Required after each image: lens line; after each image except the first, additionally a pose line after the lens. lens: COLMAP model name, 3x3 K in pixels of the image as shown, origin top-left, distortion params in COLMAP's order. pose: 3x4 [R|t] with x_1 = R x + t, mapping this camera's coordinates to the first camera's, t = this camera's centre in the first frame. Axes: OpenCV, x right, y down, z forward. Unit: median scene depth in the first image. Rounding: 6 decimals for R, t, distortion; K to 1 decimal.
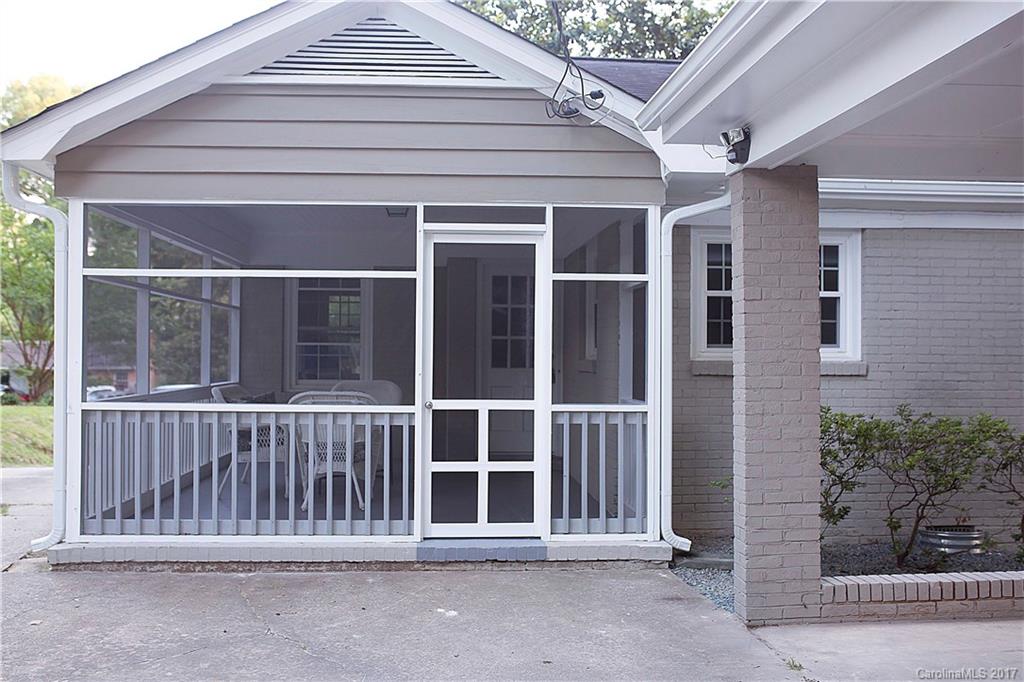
lens RADIAL K [[961.5, 0, 511.7], [0, 961.5, 343.4], [0, 0, 1]] dist [-0.038213, 0.000000]
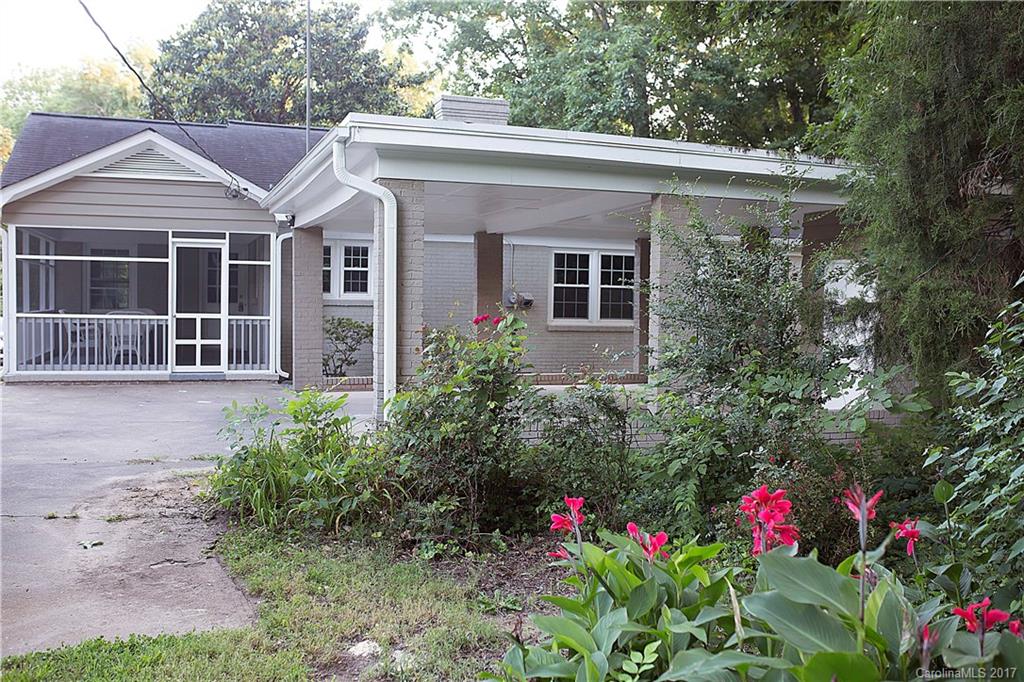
lens RADIAL K [[961.5, 0, 512.4], [0, 961.5, 339.5], [0, 0, 1]] dist [-0.038213, 0.000000]
pose [[0.964413, 0.000484, 0.264398, 0.092761], [-0.014429, 0.998604, 0.050804, -0.008853], [-0.264005, -0.052812, 0.963074, -1.477978]]
